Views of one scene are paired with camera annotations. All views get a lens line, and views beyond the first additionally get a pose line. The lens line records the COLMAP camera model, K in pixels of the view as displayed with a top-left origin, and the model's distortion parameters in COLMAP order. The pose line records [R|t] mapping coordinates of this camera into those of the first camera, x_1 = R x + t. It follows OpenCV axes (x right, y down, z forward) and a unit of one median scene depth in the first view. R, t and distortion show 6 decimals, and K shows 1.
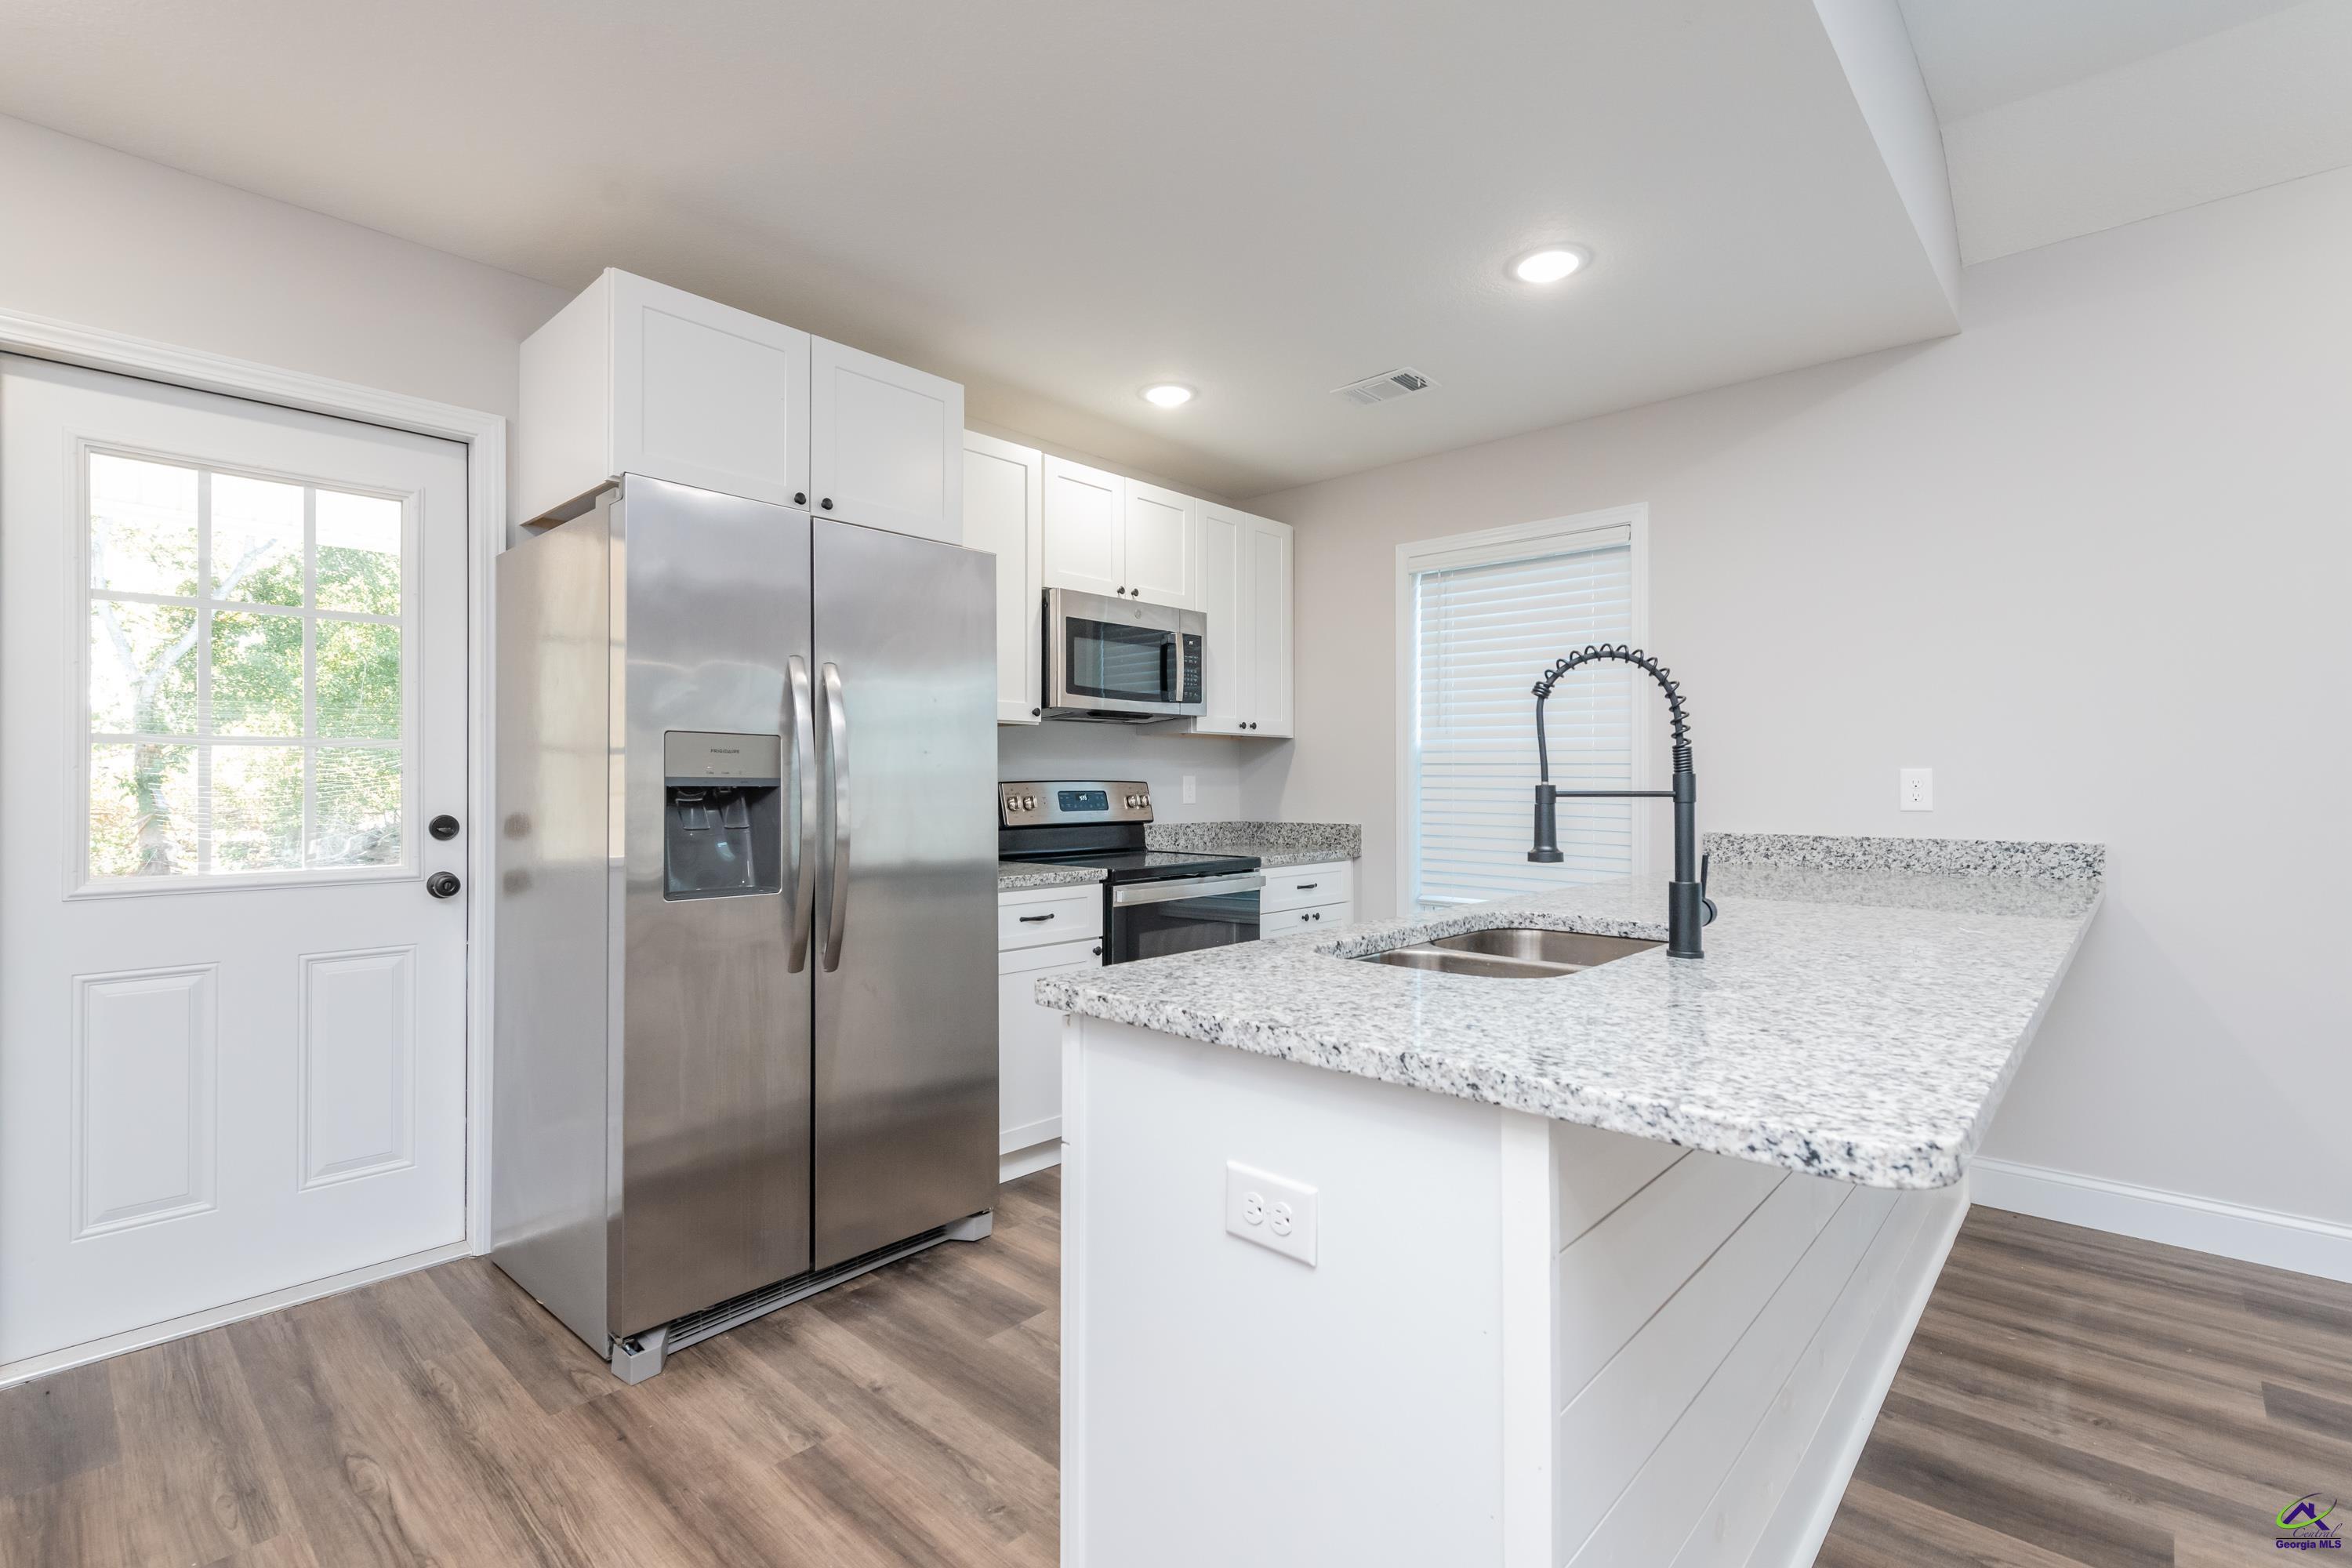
lens RADIAL K [[1070.8, 0, 1182.4], [0, 1070.8, 779.7], [0, 0, 1]] dist [0.004415, -0.000154]
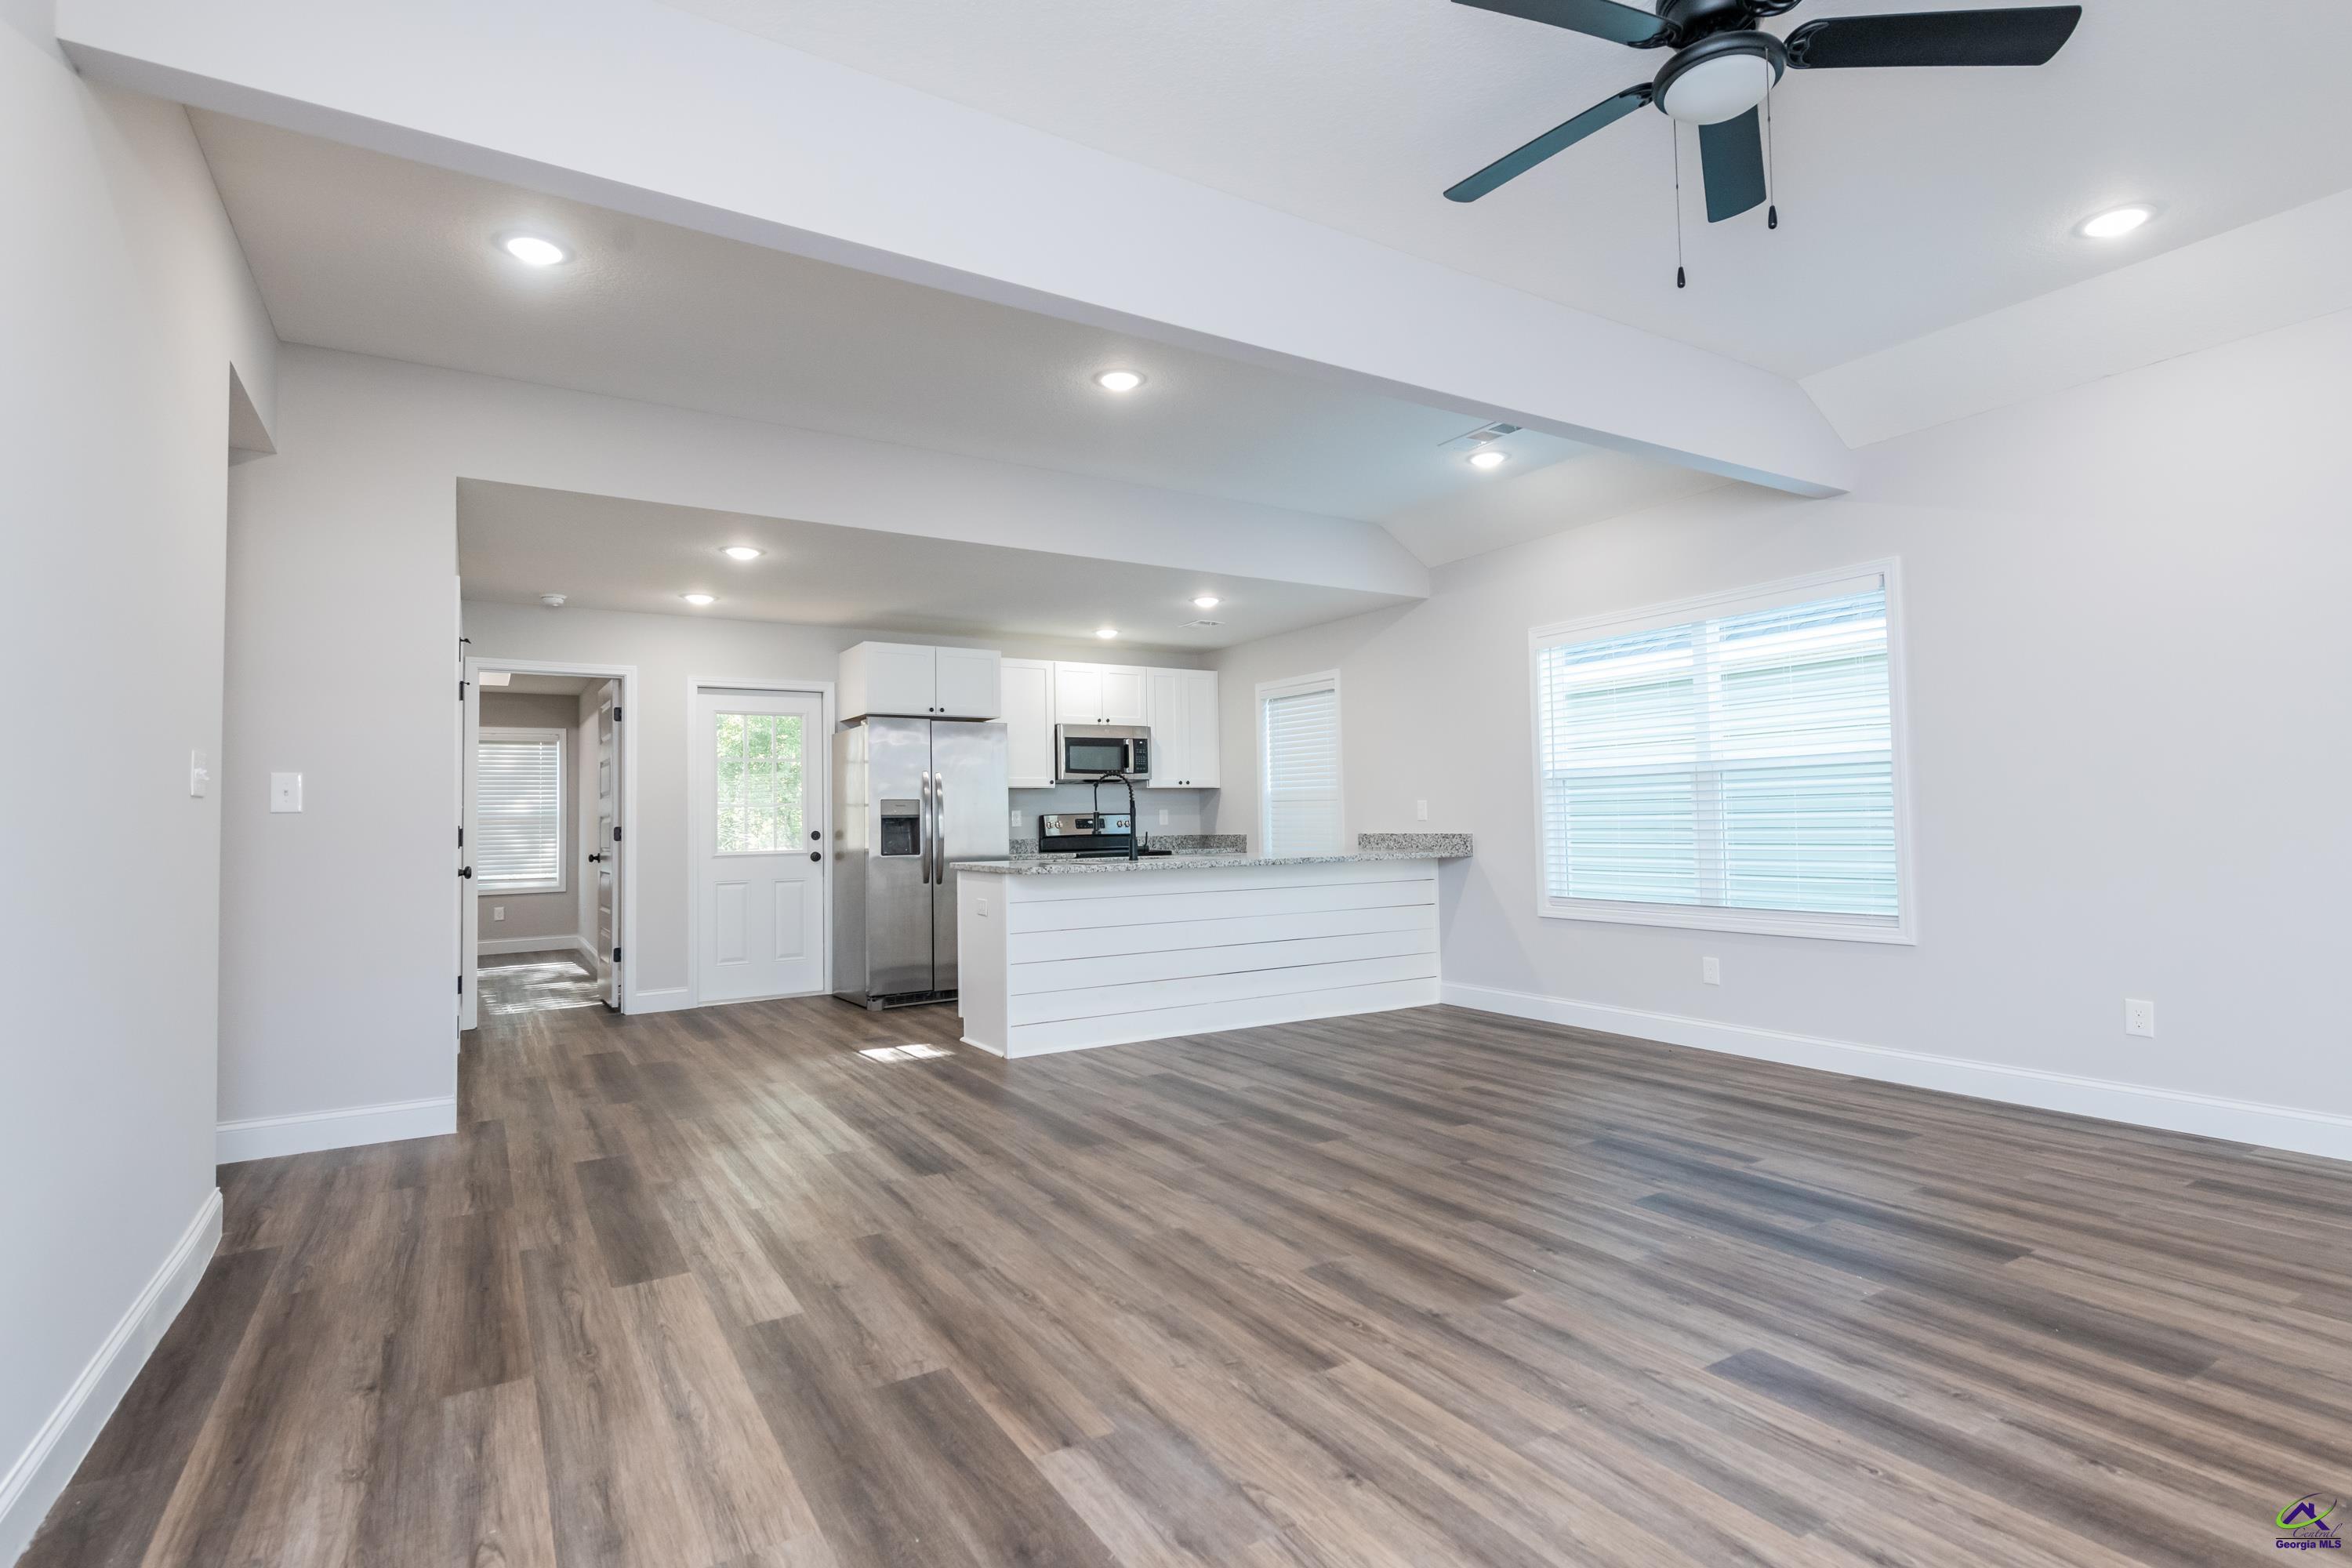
lens RADIAL K [[1156.7, 0, 1191.8], [0, 1156.7, 791.8], [0, 0, 1]] dist [0.001577, 0.000140]
pose [[0.962554, -0.024197, -0.270007, 0.776267], [0.019479, 0.999607, -0.020141, 0.008637], [0.270388, 0.014127, 0.962648, -1.186267]]
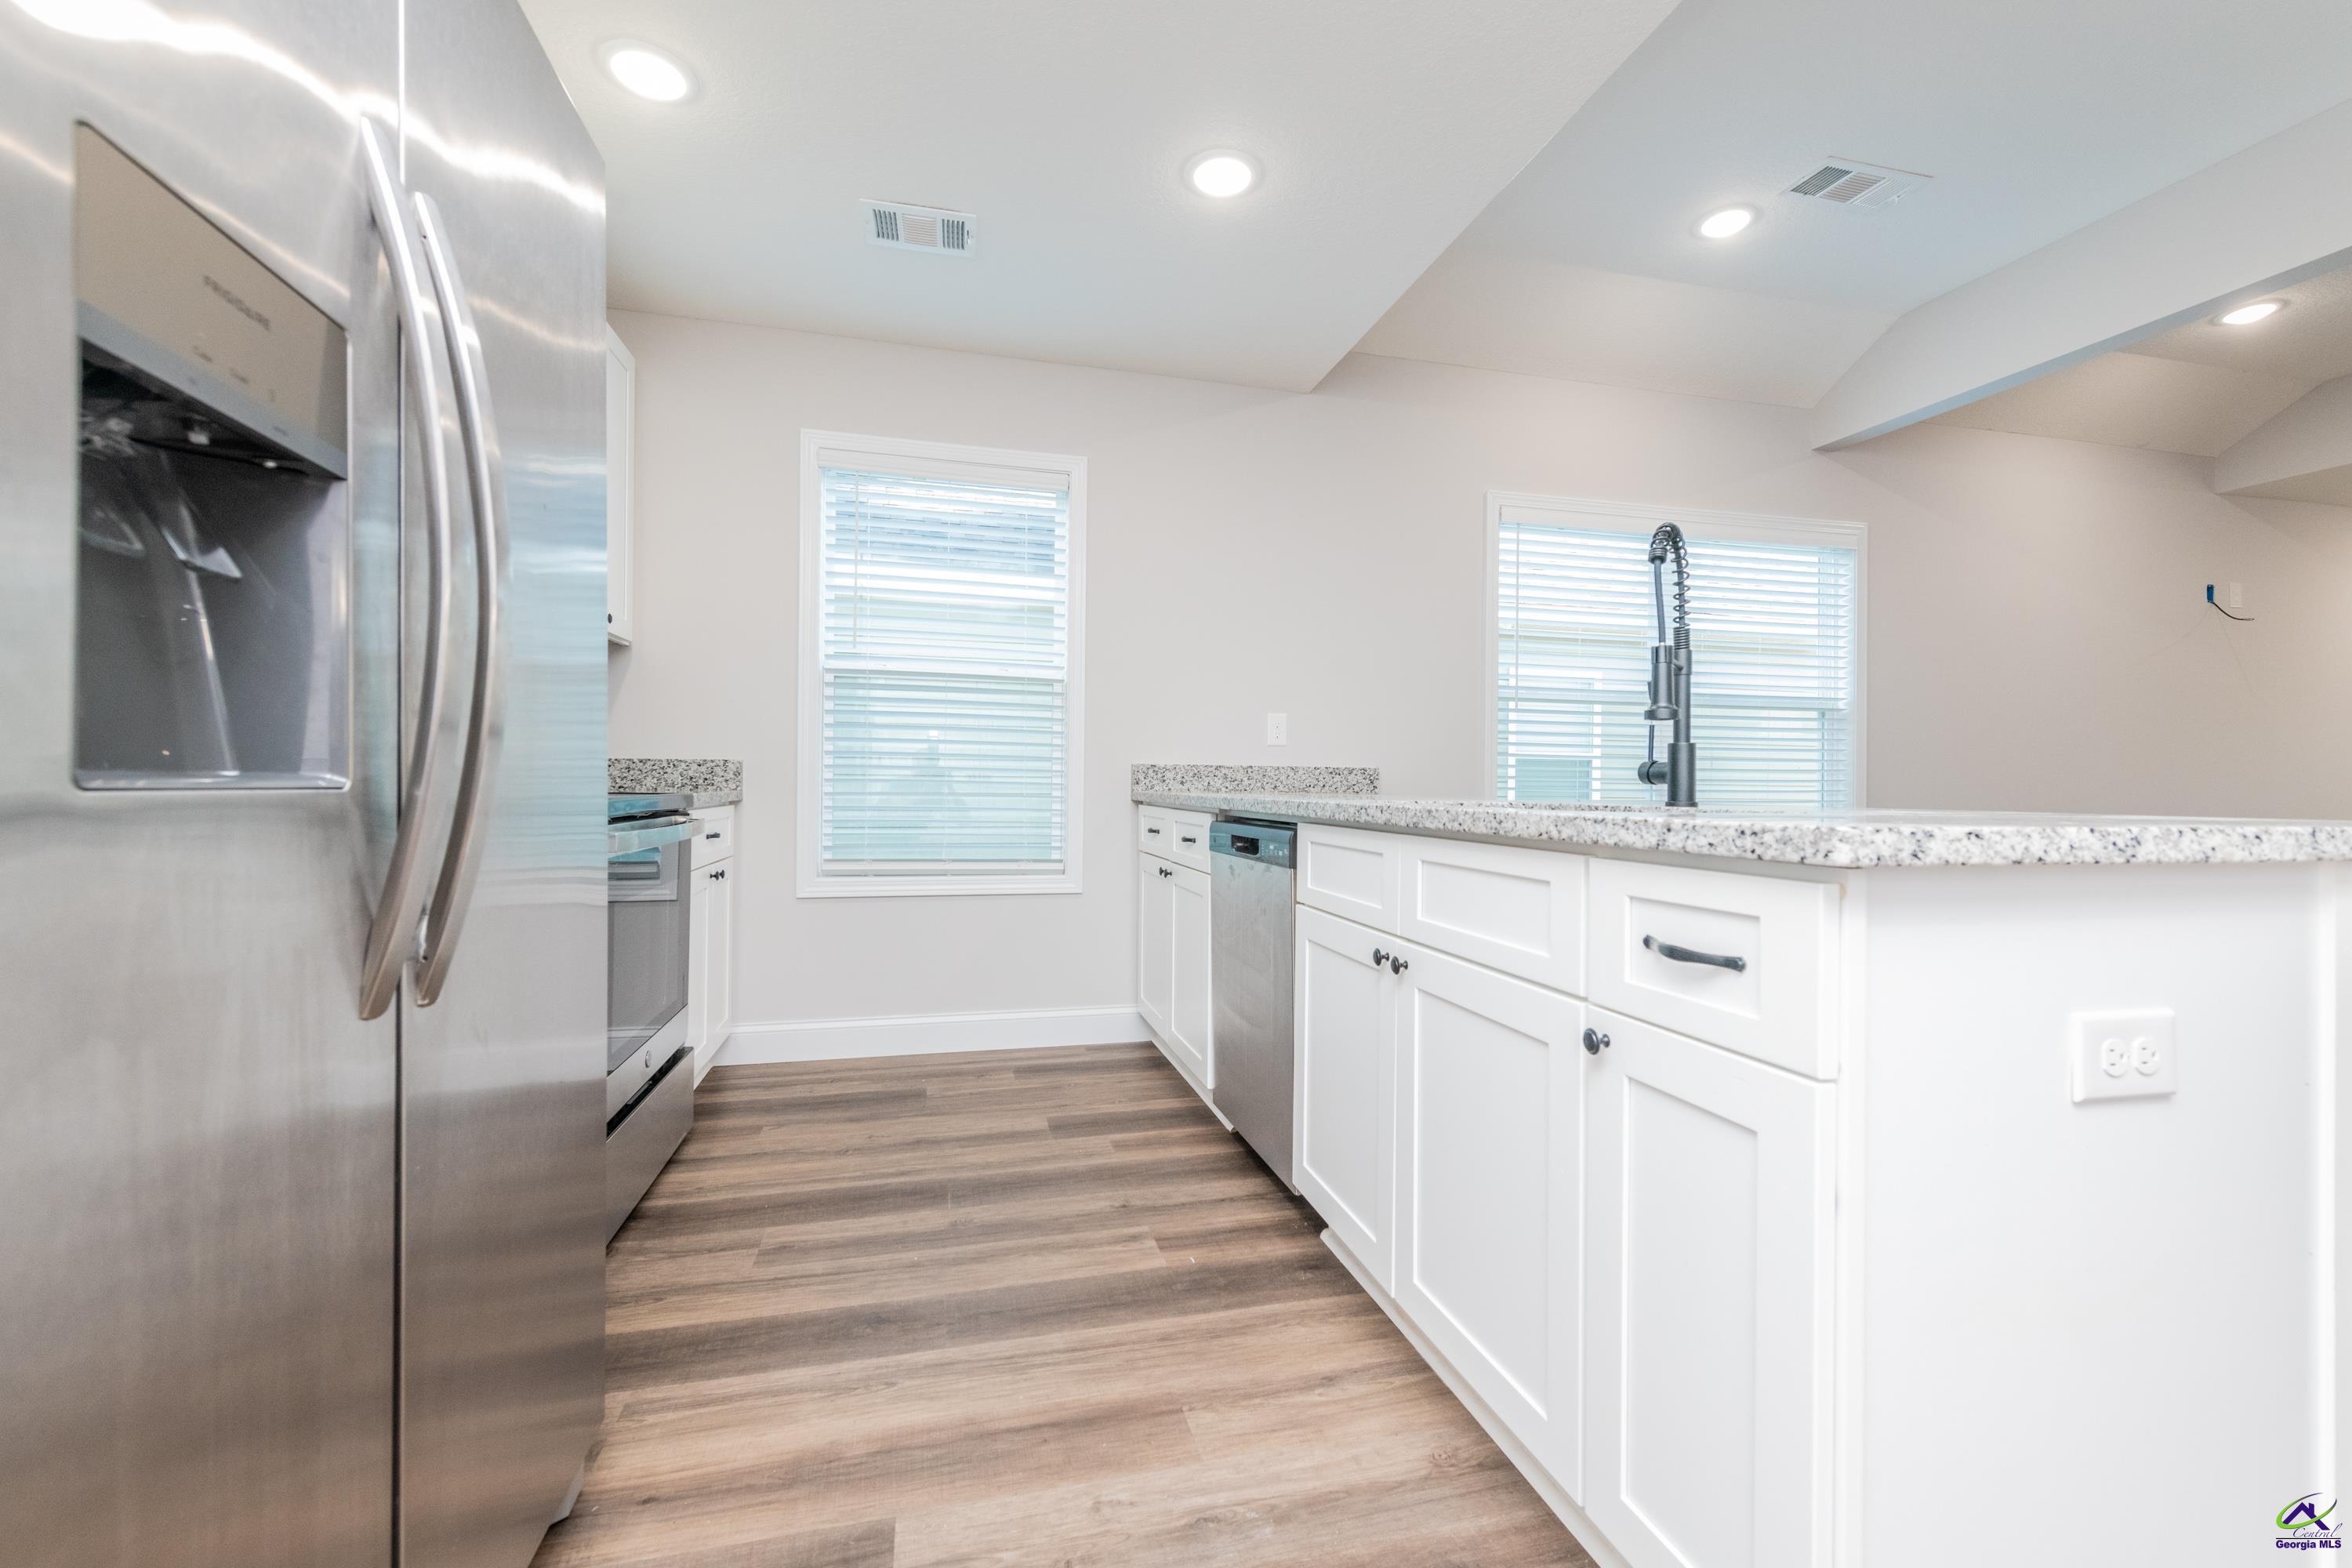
lens RADIAL K [[957.1, 0, 1181.4], [0, 957.1, 780.3], [0, 0, 1]] dist [0.016109, -0.008695]
pose [[0.547717, 0.007470, 0.836630, -0.327189], [-0.013464, 0.999909, -0.000114, 0.065997], [-0.836555, -0.011202, 0.547768, 0.407879]]
